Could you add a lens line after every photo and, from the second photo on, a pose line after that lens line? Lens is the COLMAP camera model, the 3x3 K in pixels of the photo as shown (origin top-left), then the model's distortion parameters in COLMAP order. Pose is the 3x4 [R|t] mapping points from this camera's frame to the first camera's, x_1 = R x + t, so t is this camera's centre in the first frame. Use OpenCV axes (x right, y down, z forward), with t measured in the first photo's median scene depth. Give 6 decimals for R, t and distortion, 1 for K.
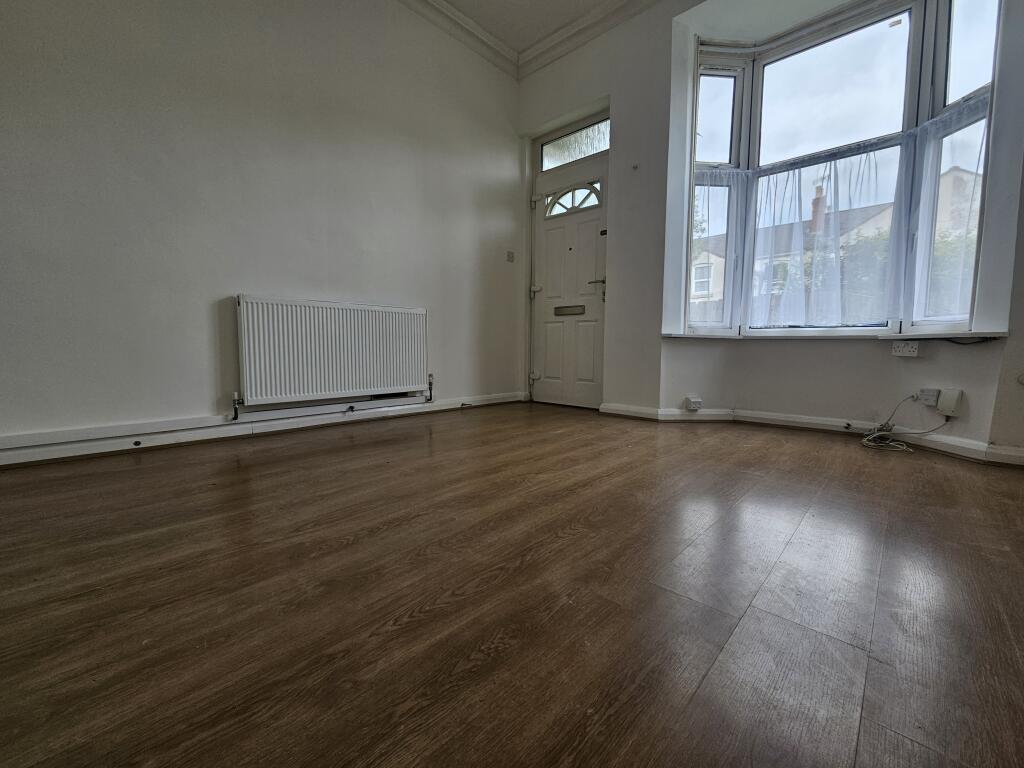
lens RADIAL K [[419.6, 0, 504.1], [0, 419.6, 374.1], [0, 0, 1]] dist [0.000613, 0.000594]
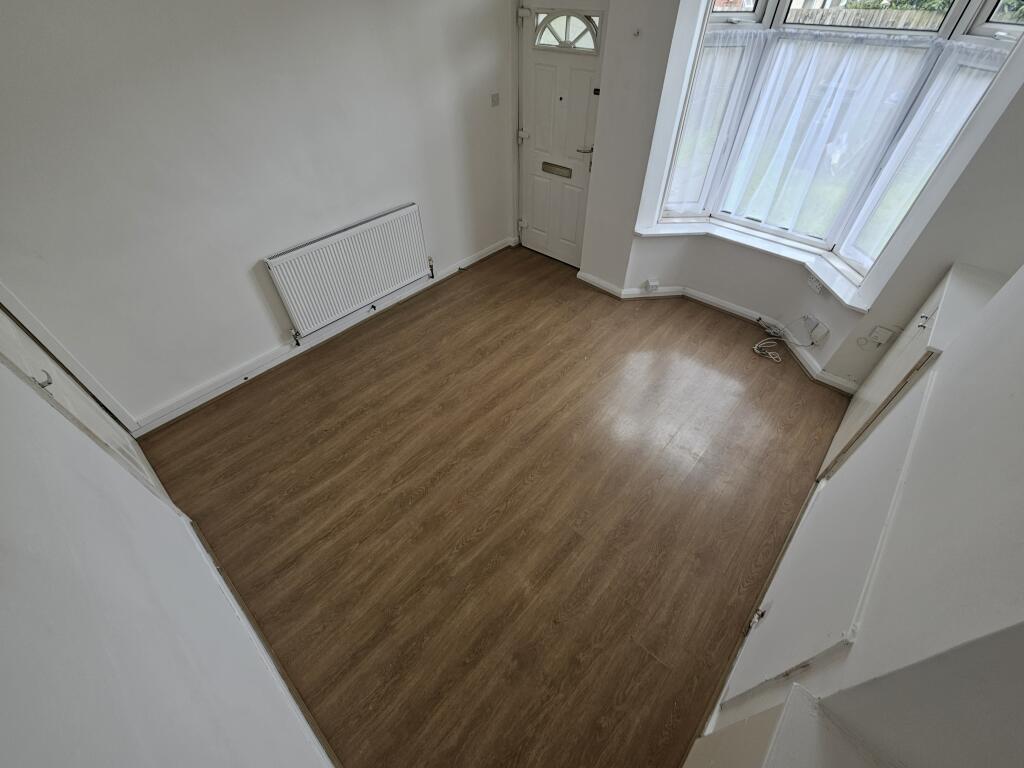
lens RADIAL K [[419.6, 0, 504.1], [0, 419.6, 374.1], [0, 0, 1]] dist [0.000613, 0.000594]
pose [[0.999327, -0.036021, -0.006878, 0.031554], [0.032163, 0.770821, 0.636239, -0.662327], [-0.017617, -0.636032, 0.771461, -0.117986]]
